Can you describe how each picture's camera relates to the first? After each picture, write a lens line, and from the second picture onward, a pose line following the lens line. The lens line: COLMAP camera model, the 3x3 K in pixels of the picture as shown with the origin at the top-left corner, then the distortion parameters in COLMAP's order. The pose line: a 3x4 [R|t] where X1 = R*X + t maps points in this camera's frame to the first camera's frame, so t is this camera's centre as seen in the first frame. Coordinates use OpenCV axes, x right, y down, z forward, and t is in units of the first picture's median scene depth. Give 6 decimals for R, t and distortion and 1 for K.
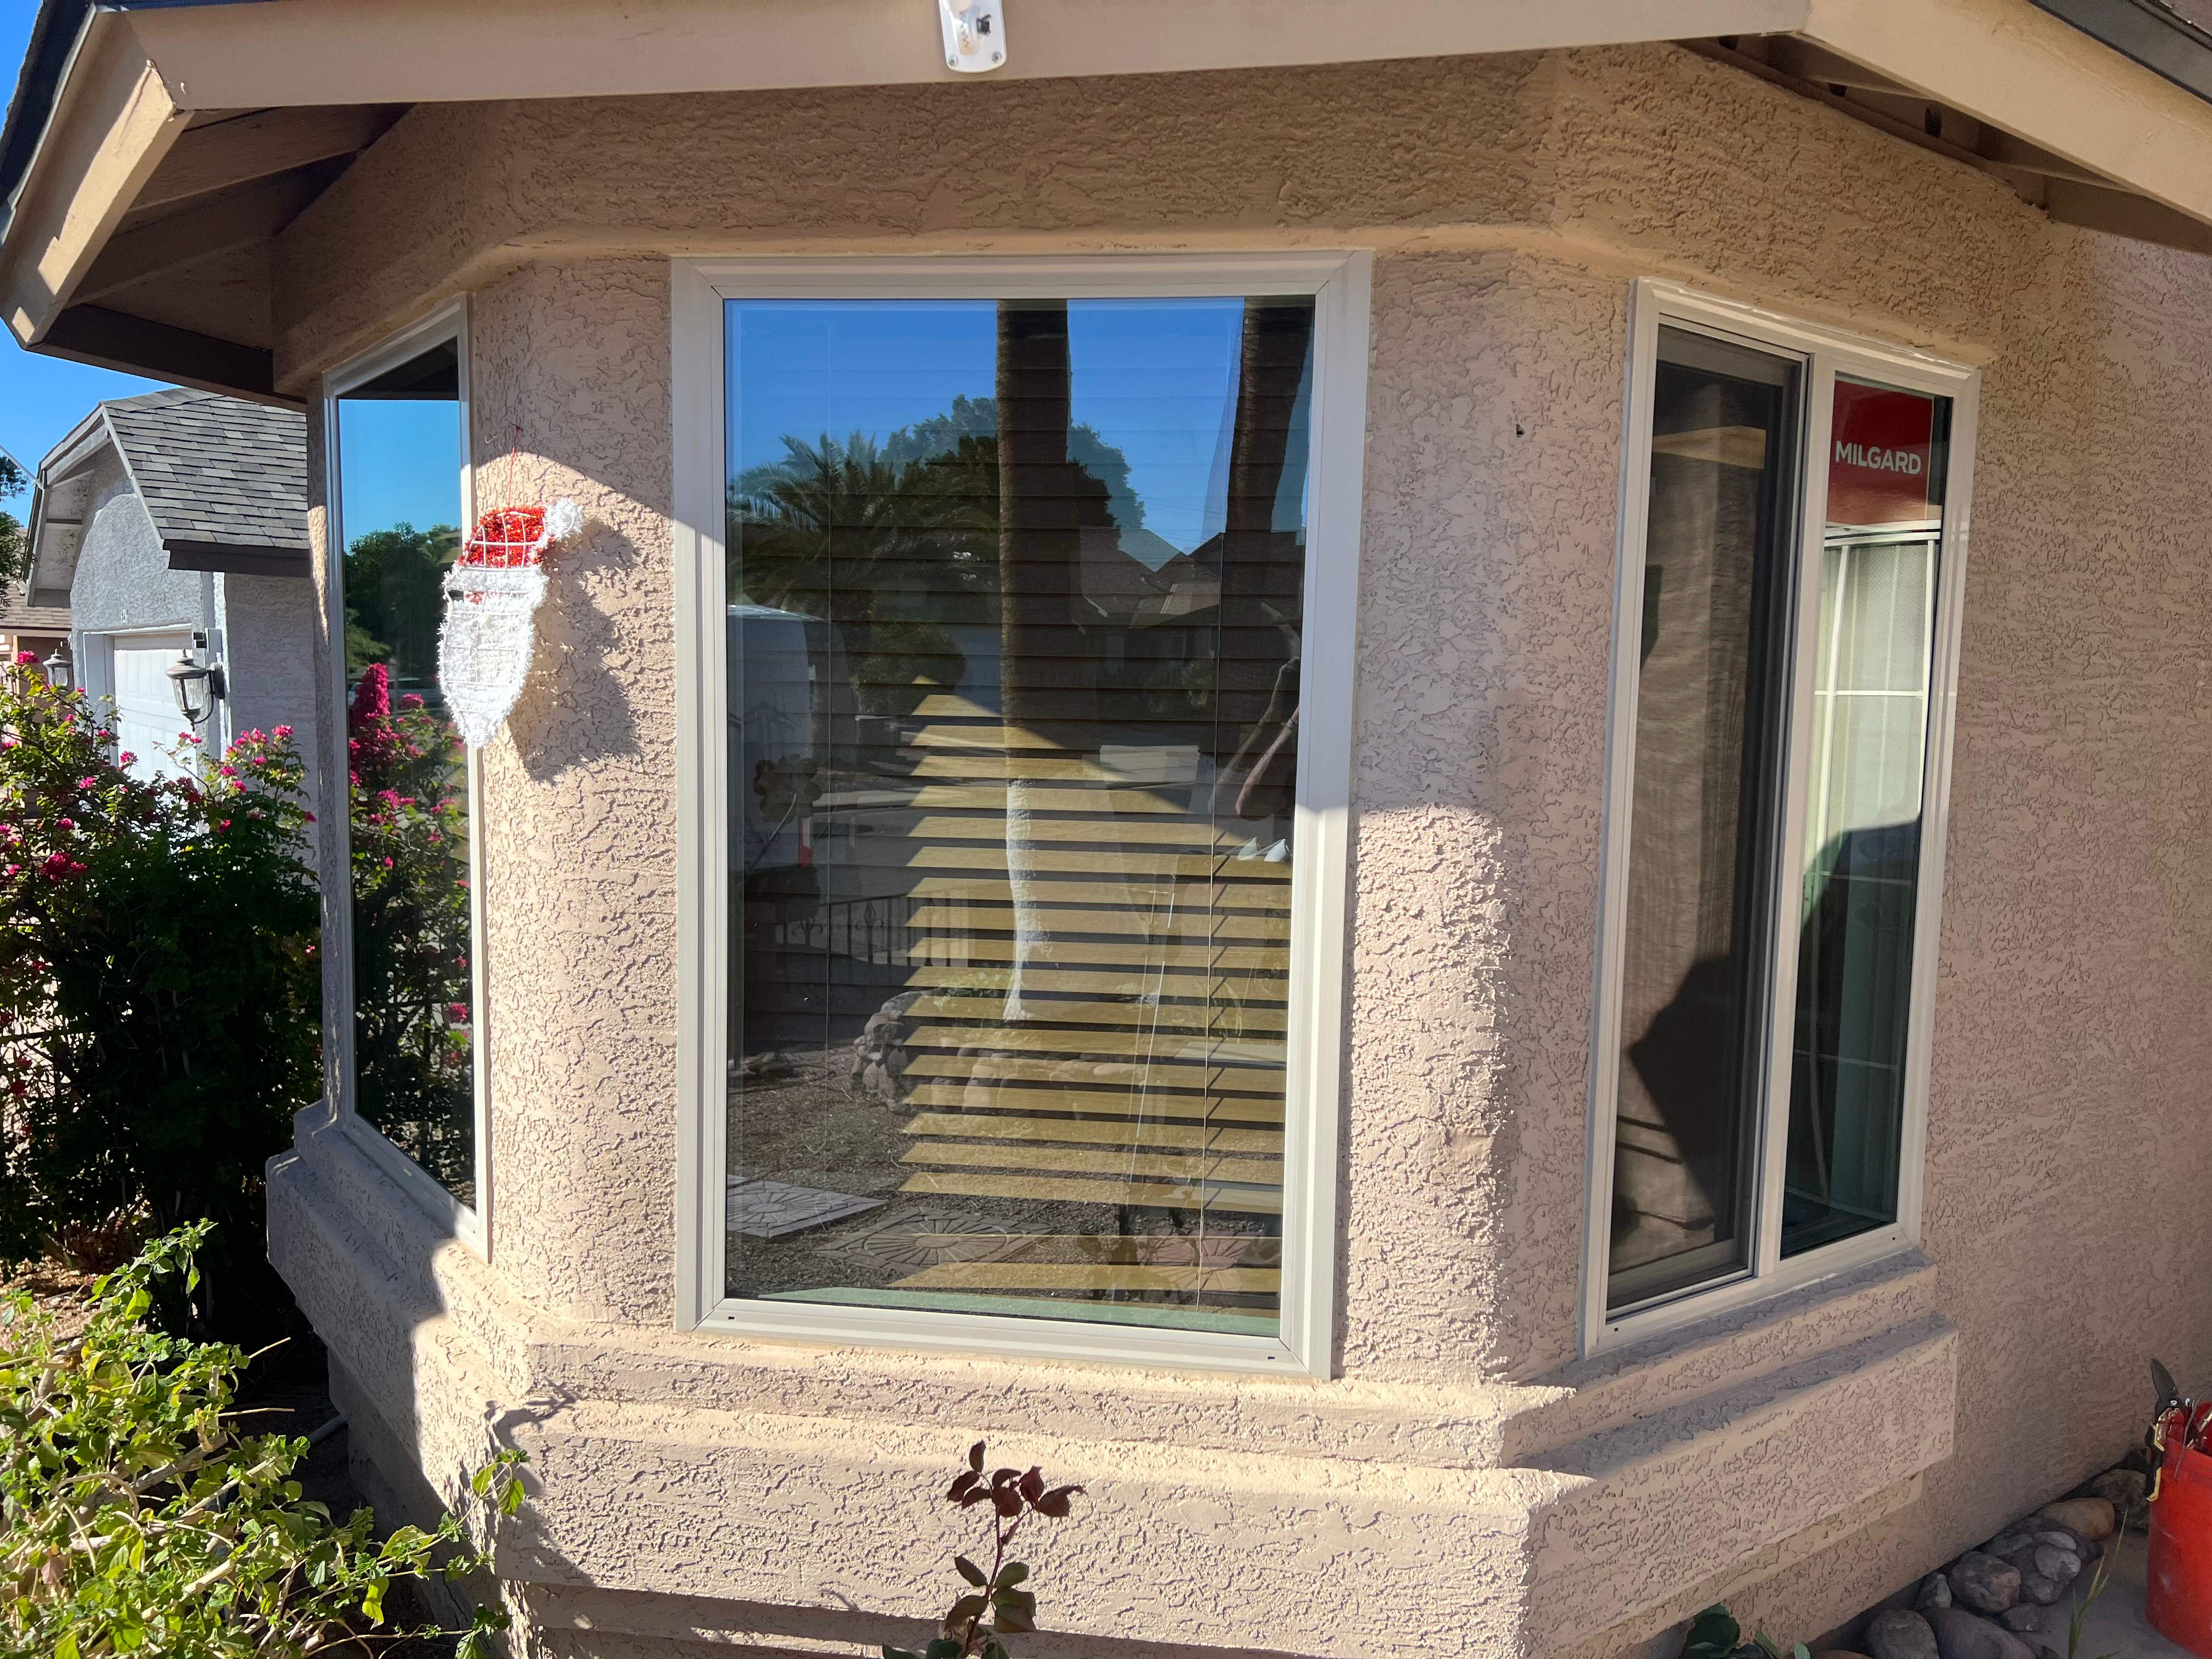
lens RADIAL K [[1630.9, 0, 1108.6], [0, 1630.9, 850.0], [0, 0, 1]] dist [0.021441, -0.022917]
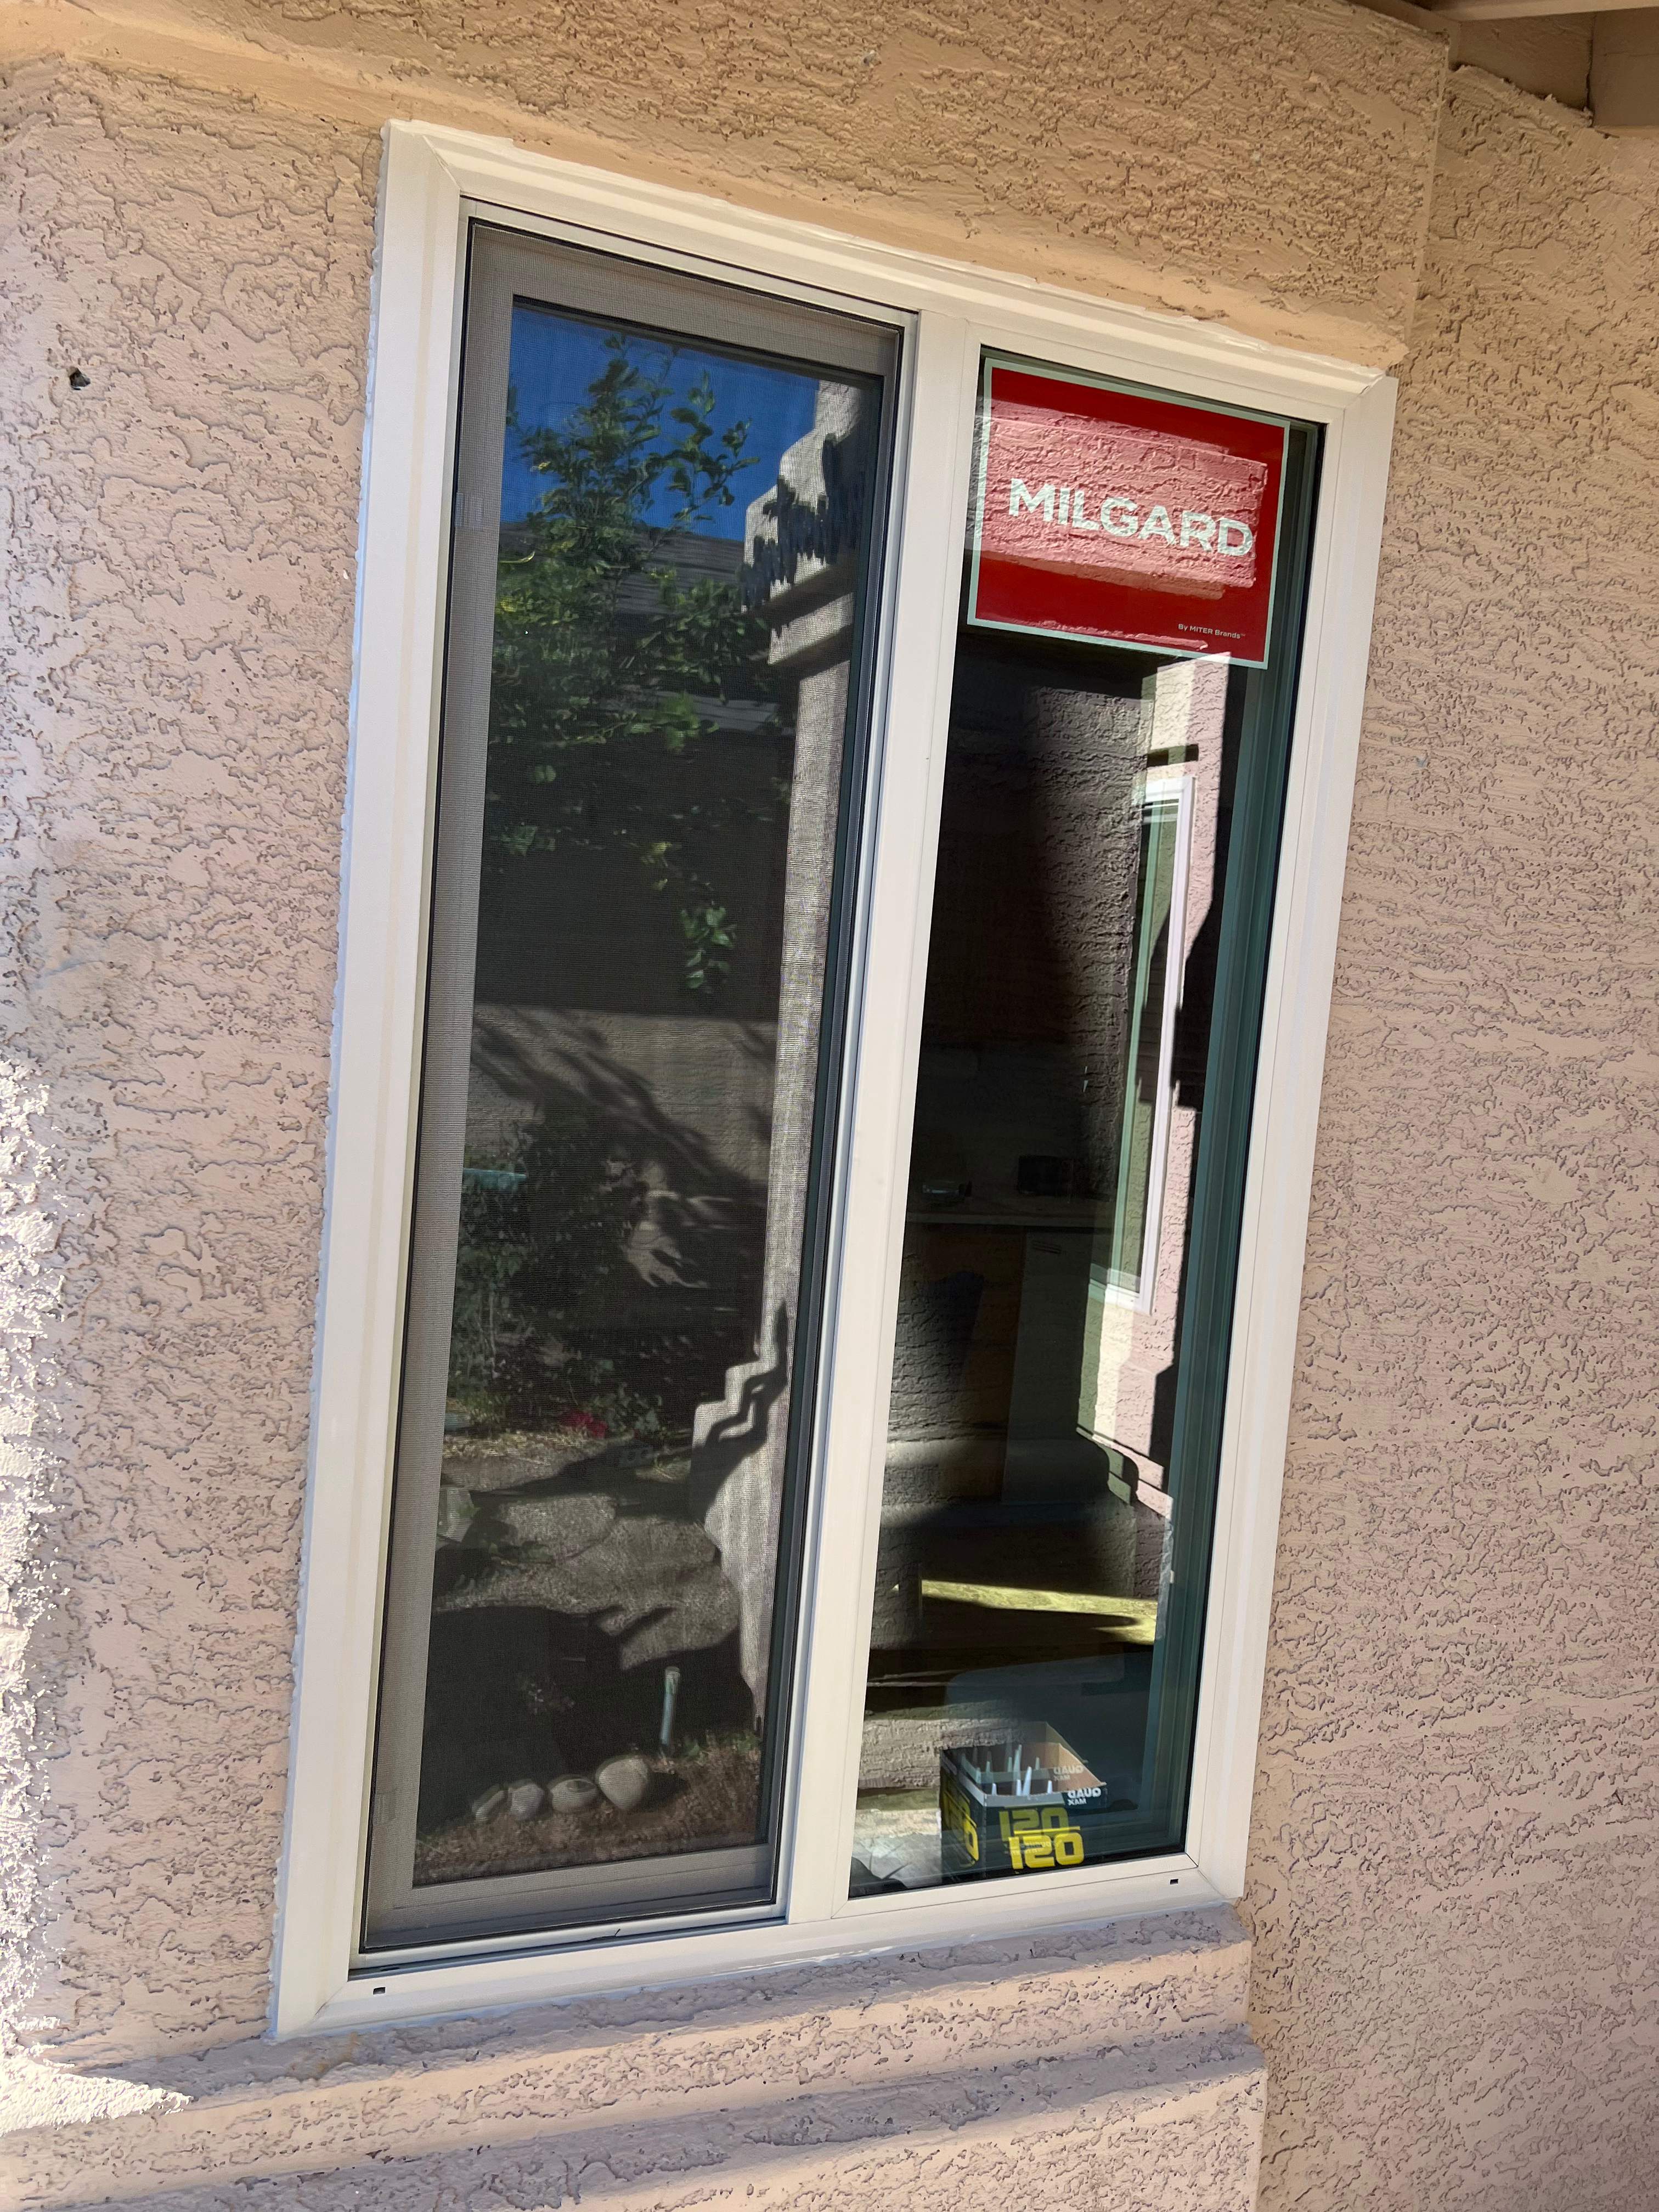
lens RADIAL K [[1630.9, 0, 833.4], [0, 1630.9, 1084.5], [0, 0, 1]] dist [0.021441, -0.022917]
pose [[0.961464, 0.076426, -0.264094, 0.608258], [-0.086099, 0.995967, -0.025231, -0.021547], [0.261100, 0.046997, 0.964167, 0.490232]]
